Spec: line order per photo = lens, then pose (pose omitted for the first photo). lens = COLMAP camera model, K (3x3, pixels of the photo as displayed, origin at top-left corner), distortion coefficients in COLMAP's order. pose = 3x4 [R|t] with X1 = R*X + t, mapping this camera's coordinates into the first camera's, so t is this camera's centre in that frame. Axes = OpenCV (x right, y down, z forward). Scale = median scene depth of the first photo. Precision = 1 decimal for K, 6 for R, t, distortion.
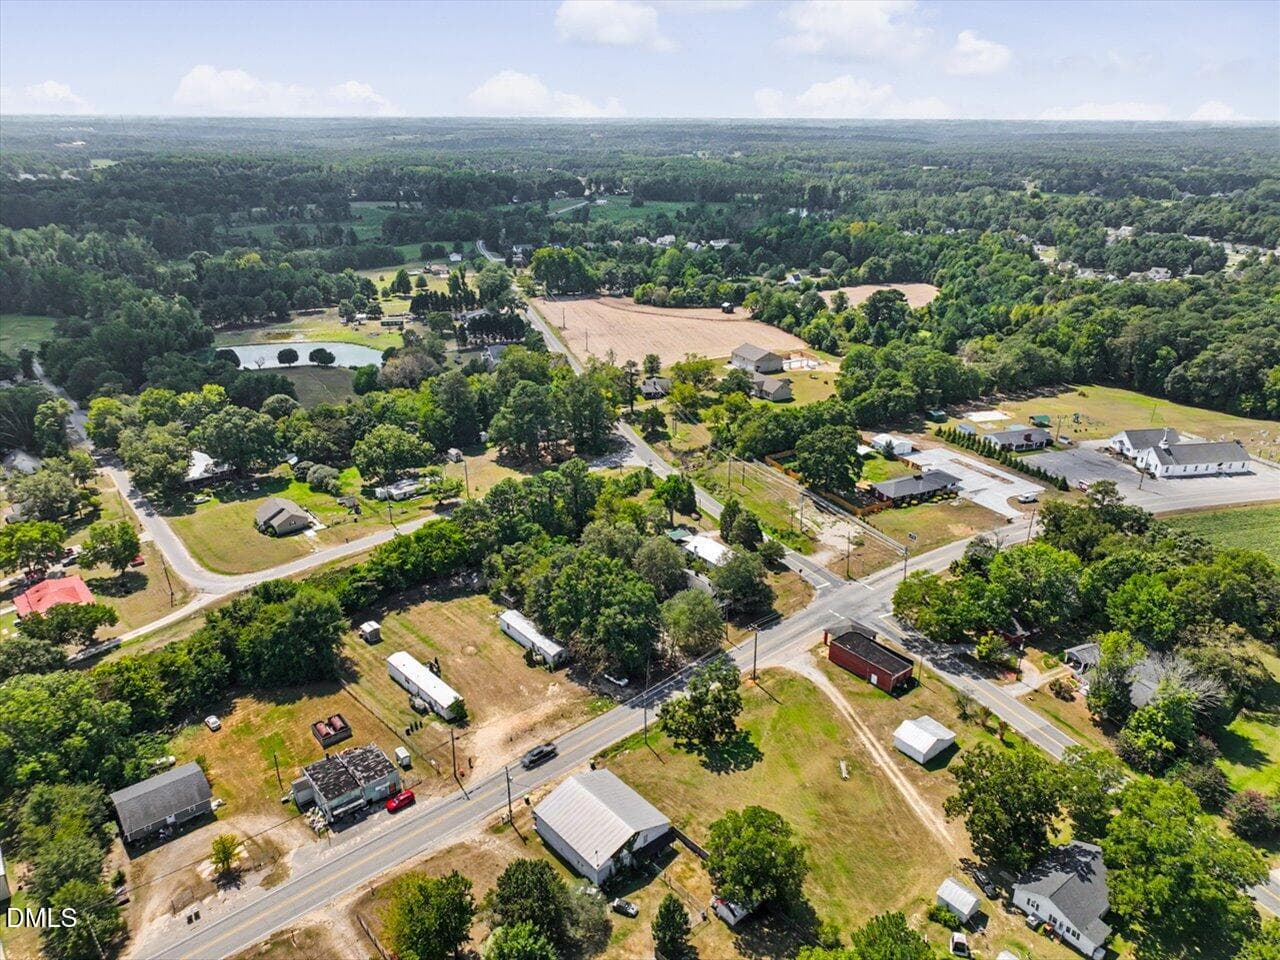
lens RADIAL K [[899.9, 0, 640.9], [0, 899.9, 478.3], [0, 0, 1]] dist [-0.001366, 0.020380]
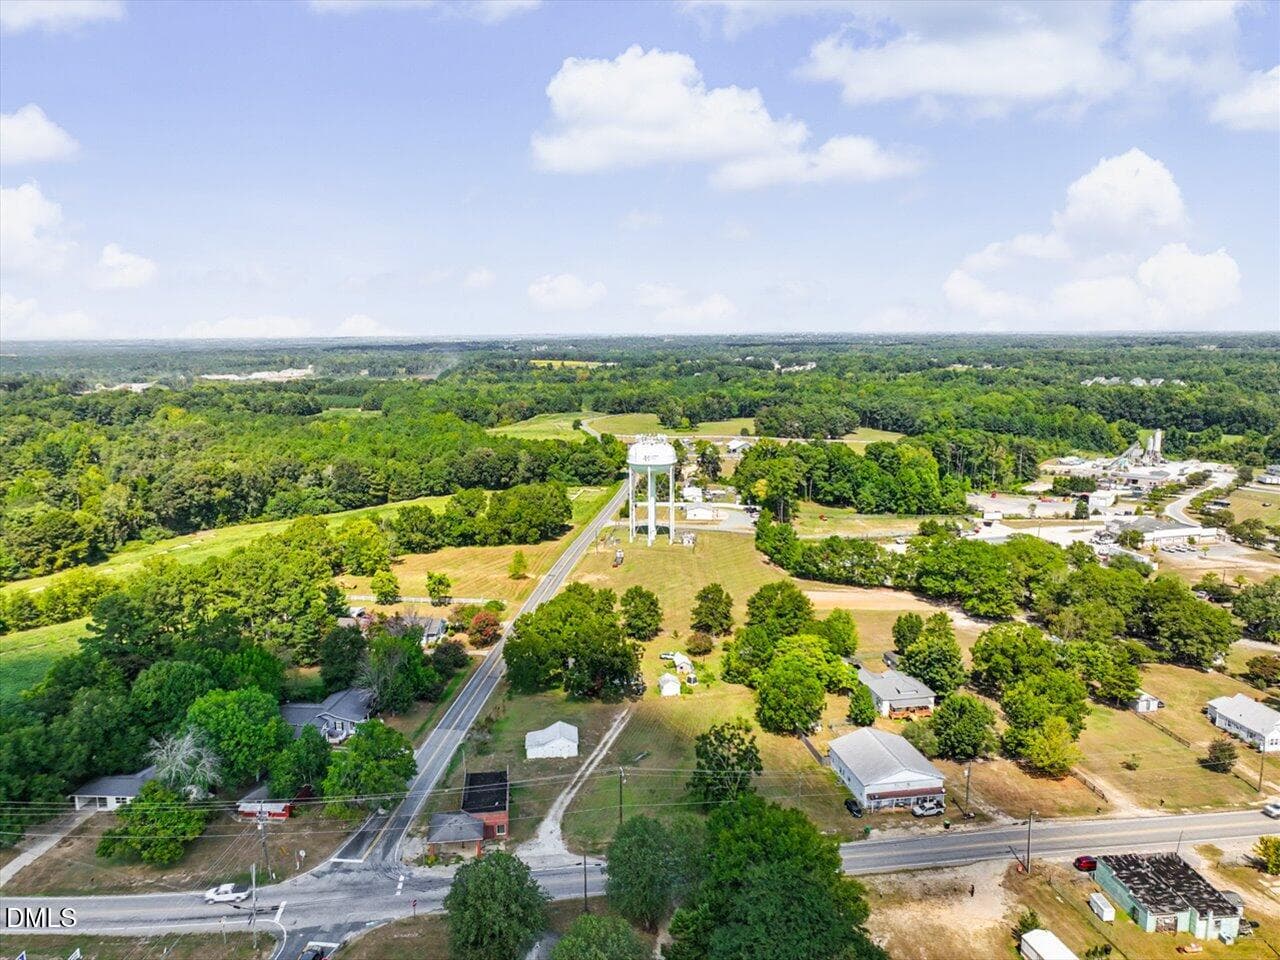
lens RADIAL K [[899.9, 0, 640.9], [0, 899.9, 478.3], [0, 0, 1]] dist [-0.001366, 0.020380]
pose [[-0.856532, -0.084544, 0.509122, -0.183747], [0.196253, 0.859026, 0.472820, -0.293342], [-0.477323, 0.504902, -0.719192, 0.995665]]
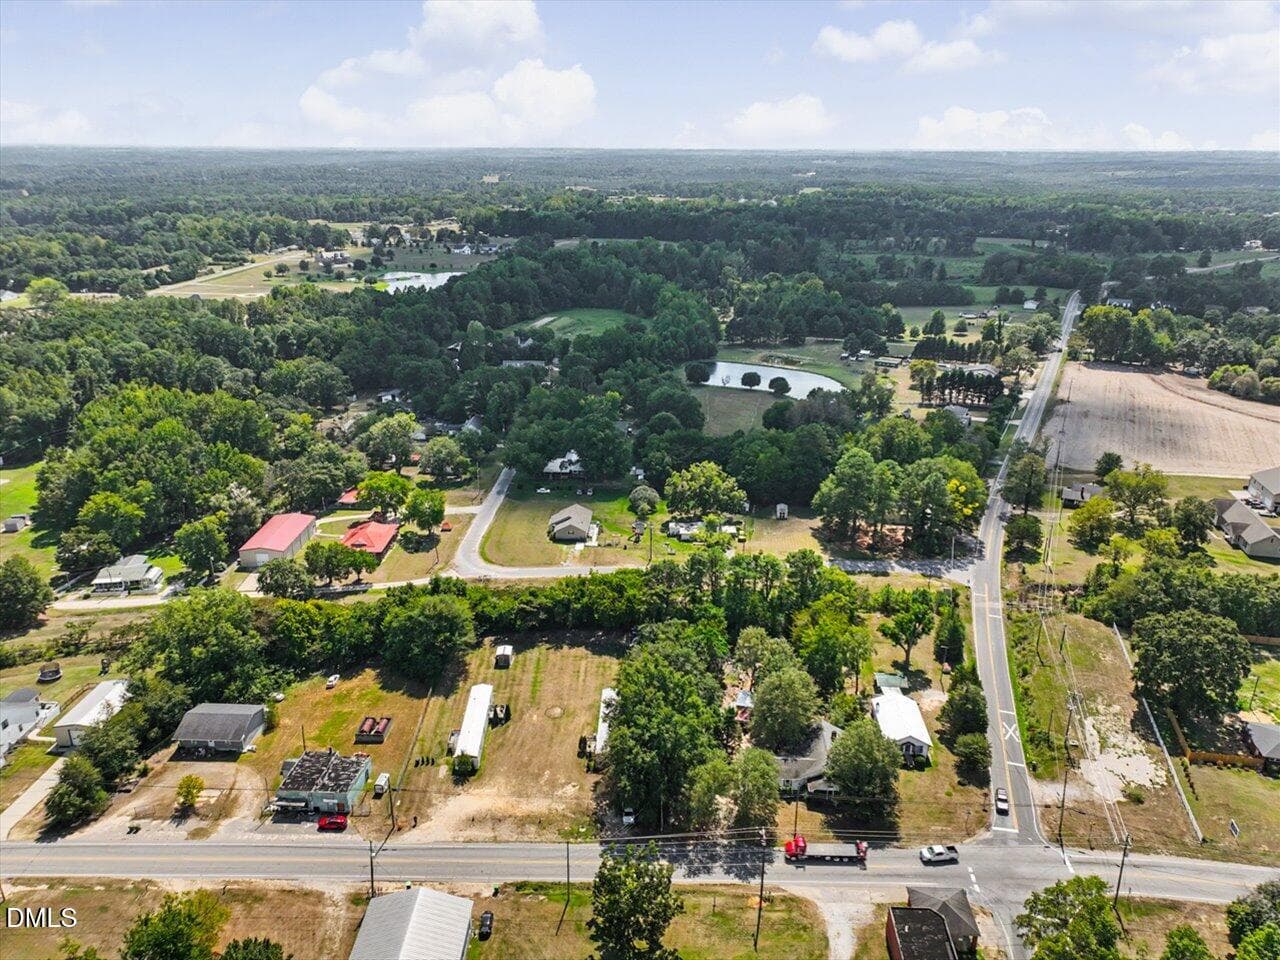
lens RADIAL K [[899.9, 0, 640.9], [0, 899.9, 478.3], [0, 0, 1]] dist [-0.001366, 0.020380]
pose [[0.744828, 0.233004, -0.625253, 0.311012], [-0.253398, 0.965623, 0.057986, -0.092245], [0.617269, 0.115248, 0.778265, 0.231526]]
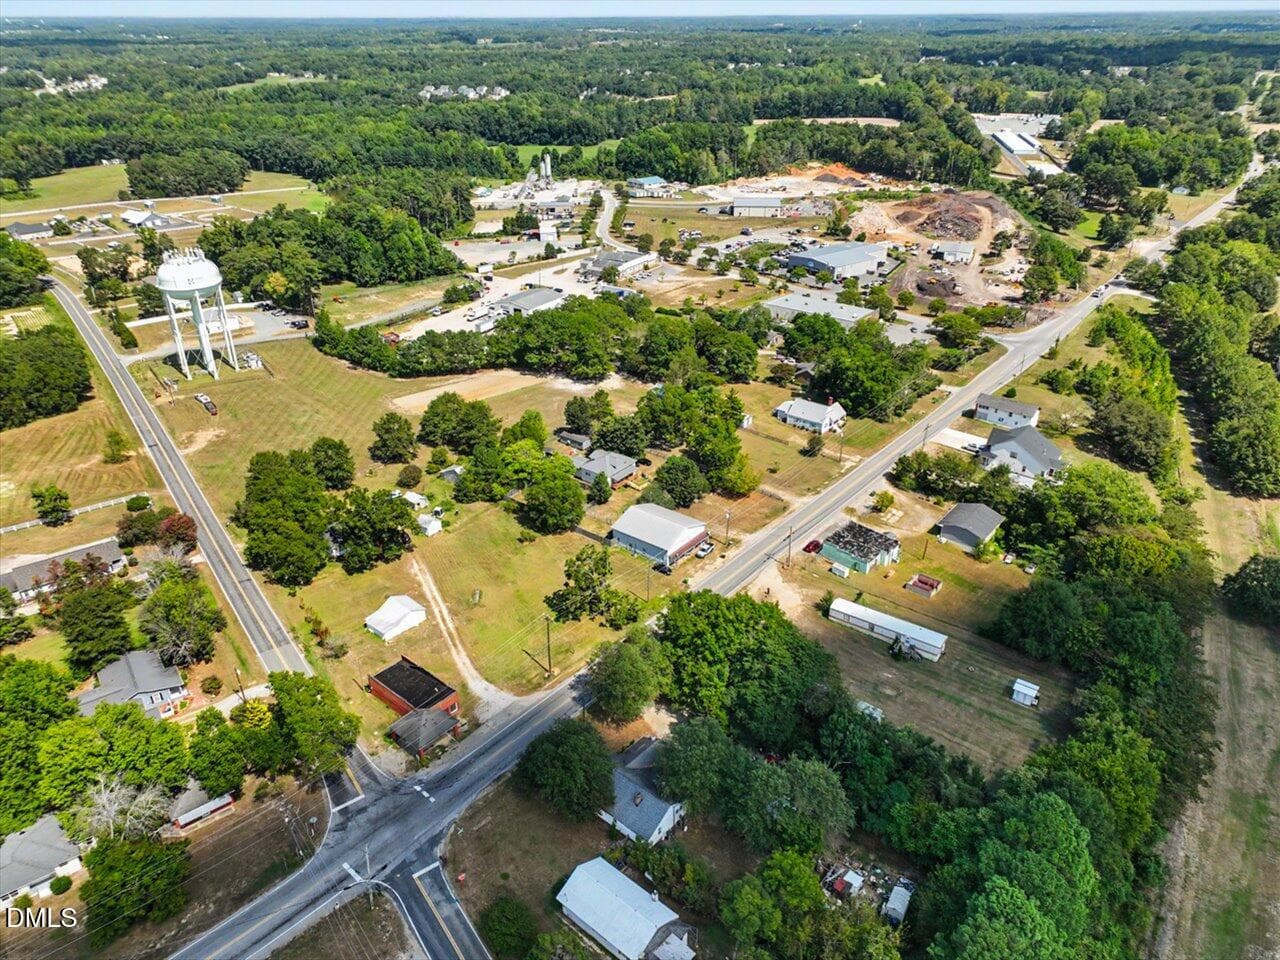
lens RADIAL K [[899.9, 0, 640.9], [0, 899.9, 478.3], [0, 0, 1]] dist [-0.001366, 0.020380]
pose [[-0.982307, 0.086945, -0.165871, 0.121304], [-0.070010, 0.651001, 0.755841, -0.426053], [0.173699, 0.754081, -0.633396, 1.034014]]
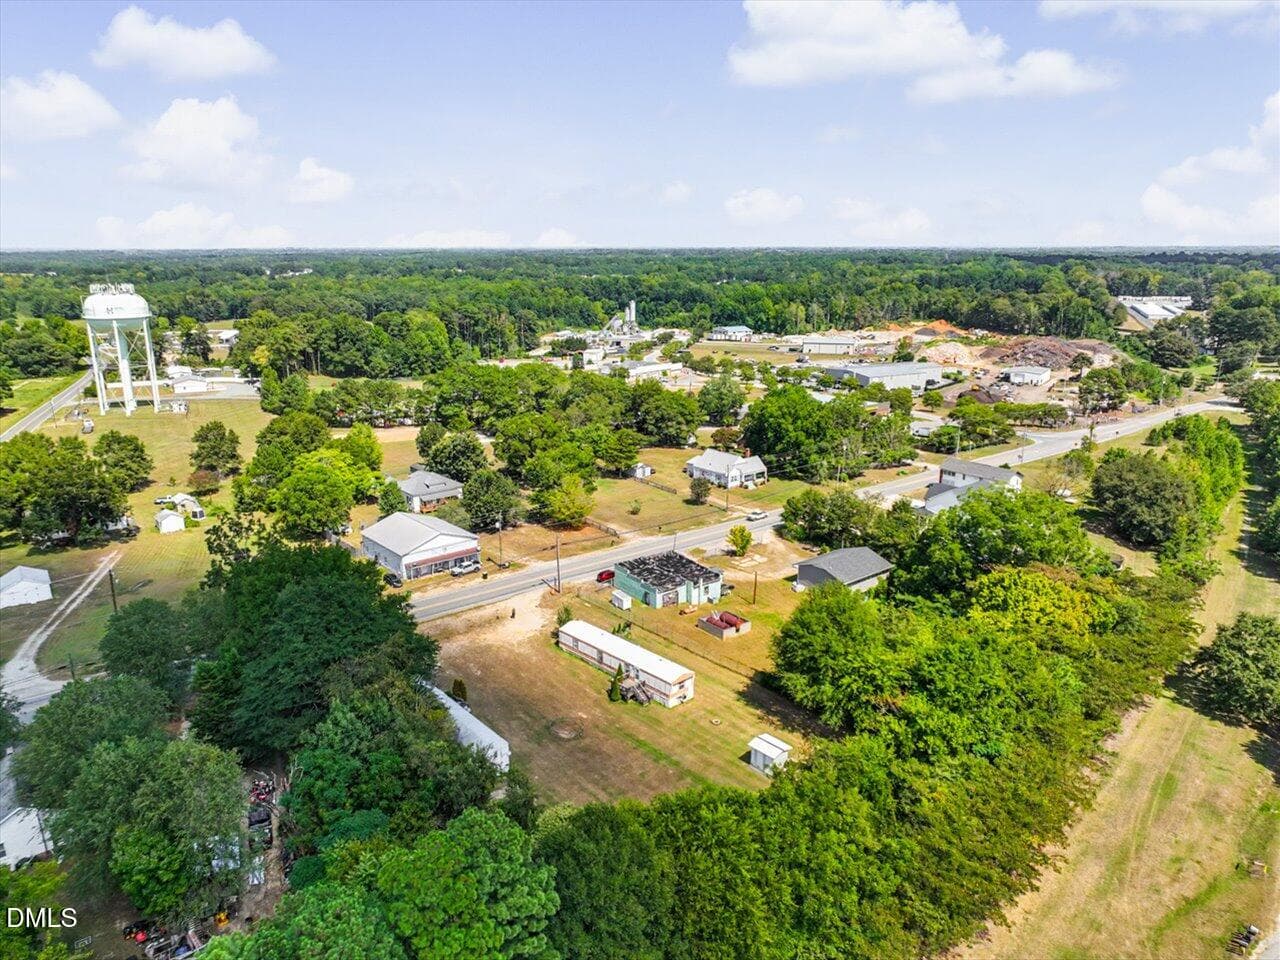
lens RADIAL K [[899.9, 0, 640.9], [0, 899.9, 478.3], [0, 0, 1]] dist [-0.001366, 0.020380]
pose [[-0.999944, -0.004533, 0.009531, -0.184808], [0.002081, 0.800672, 0.599100, -0.197354], [-0.010347, 0.599086, -0.800618, 1.034862]]
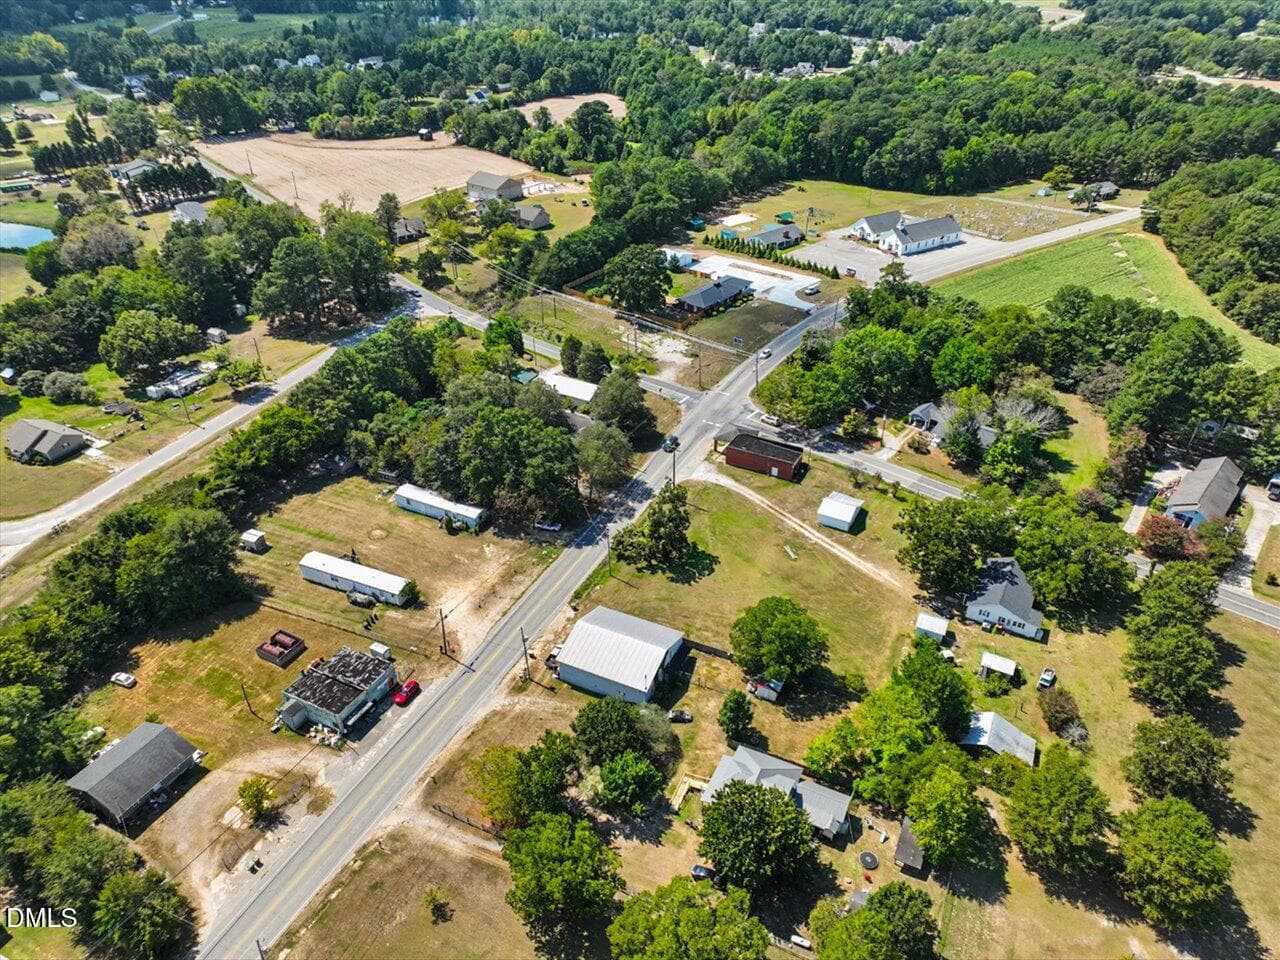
lens RADIAL K [[899.9, 0, 640.9], [0, 899.9, 478.3], [0, 0, 1]] dist [-0.001366, 0.020380]
pose [[0.918424, -0.211950, 0.334029, -0.184153], [0.147734, 0.967035, 0.207409, -0.014870], [-0.366978, -0.141142, 0.919460, 0.034460]]
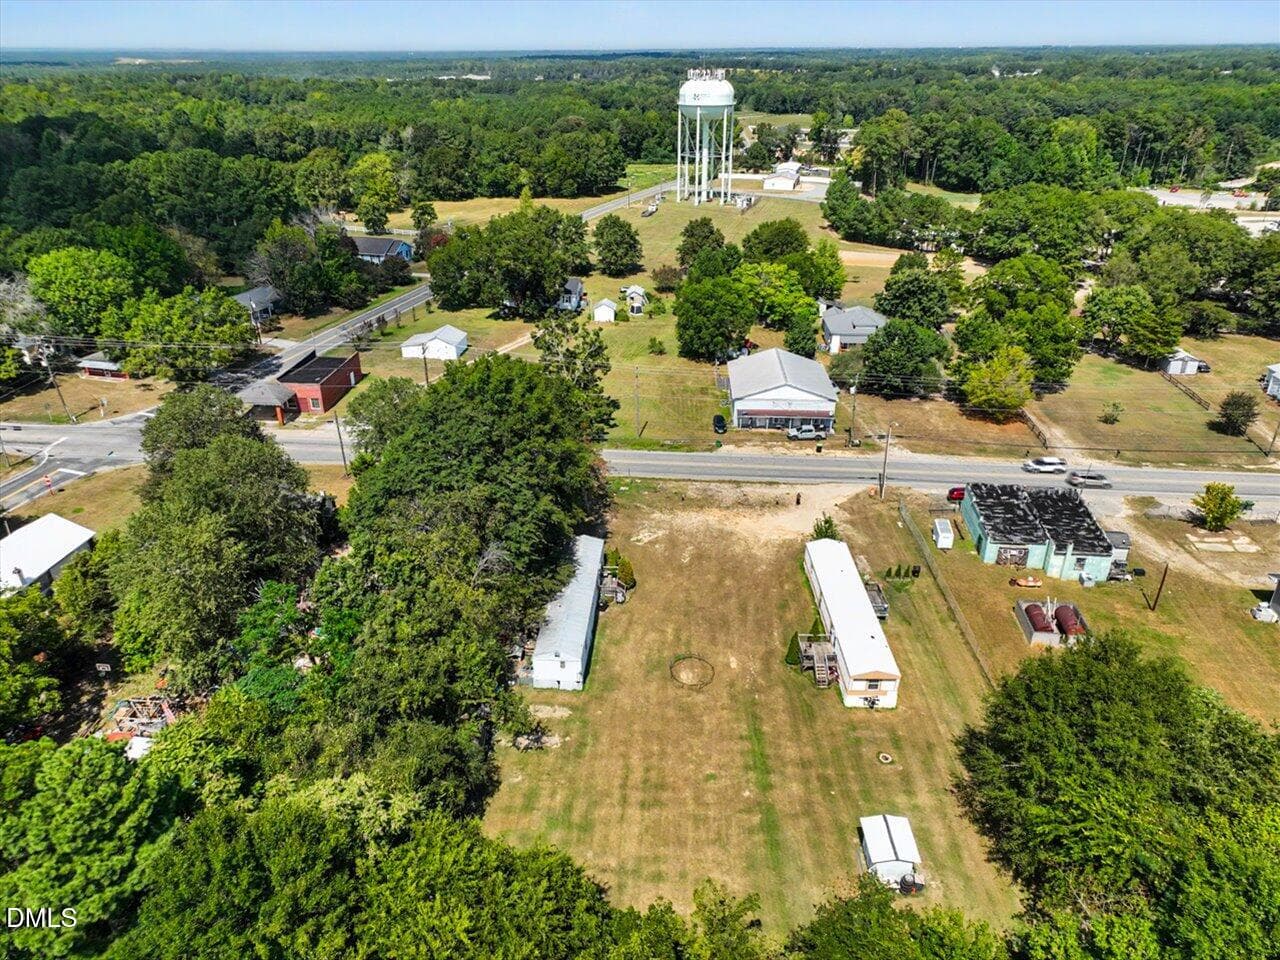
lens RADIAL K [[899.9, 0, 640.9], [0, 899.9, 478.3], [0, 0, 1]] dist [-0.001366, 0.020380]
pose [[-0.723805, -0.301970, 0.620420, -0.310076], [0.259579, 0.713935, 0.650319, -0.113606], [-0.639317, 0.631752, -0.438365, 0.877972]]
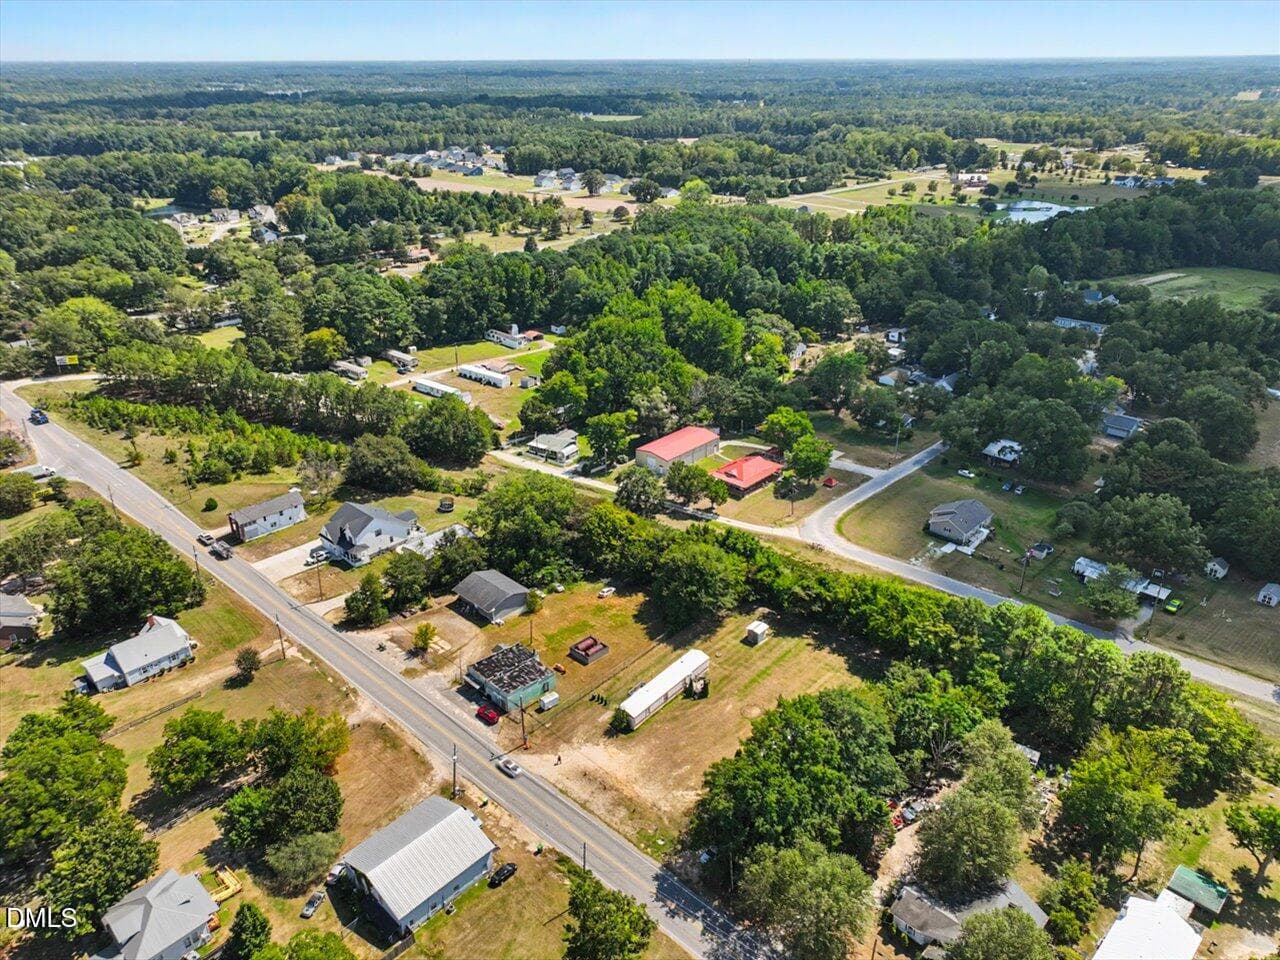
lens RADIAL K [[899.9, 0, 640.9], [0, 899.9, 478.3], [0, 0, 1]] dist [-0.001366, 0.020380]
pose [[0.111714, 0.419197, -0.900996, 0.356439], [-0.369576, 0.859163, 0.353910, -0.195697], [0.922460, 0.293450, 0.250906, 0.485780]]
